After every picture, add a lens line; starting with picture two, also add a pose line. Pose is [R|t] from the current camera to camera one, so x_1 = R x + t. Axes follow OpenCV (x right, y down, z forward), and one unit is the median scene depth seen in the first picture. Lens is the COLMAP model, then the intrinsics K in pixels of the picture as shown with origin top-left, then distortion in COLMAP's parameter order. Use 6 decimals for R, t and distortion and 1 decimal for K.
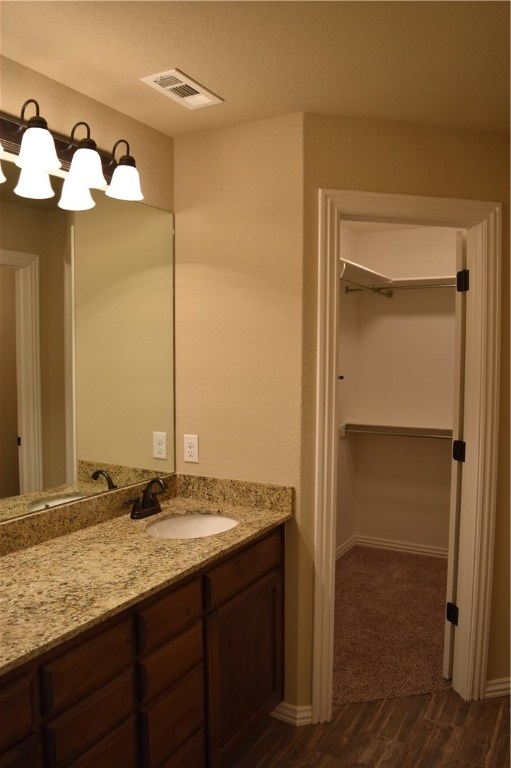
lens RADIAL K [[594.1, 0, 255.5], [0, 594.1, 384.0], [0, 0, 1]] dist [-0.094933, -0.000261]
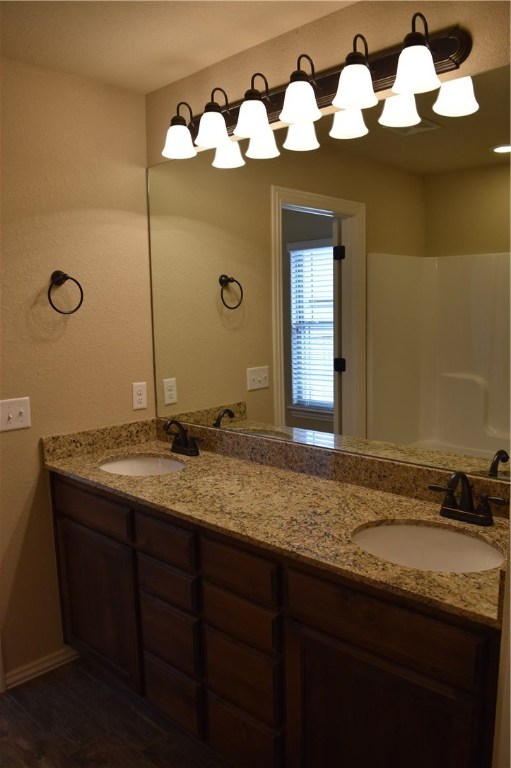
lens RADIAL K [[594.1, 0, 255.5], [0, 594.1, 384.0], [0, 0, 1]] dist [-0.094933, -0.000261]
pose [[-0.257968, 0.129260, -0.957468, 0.739676], [-0.025896, 0.989729, 0.140593, -0.048899], [0.965806, 0.061063, -0.251971, 1.246665]]
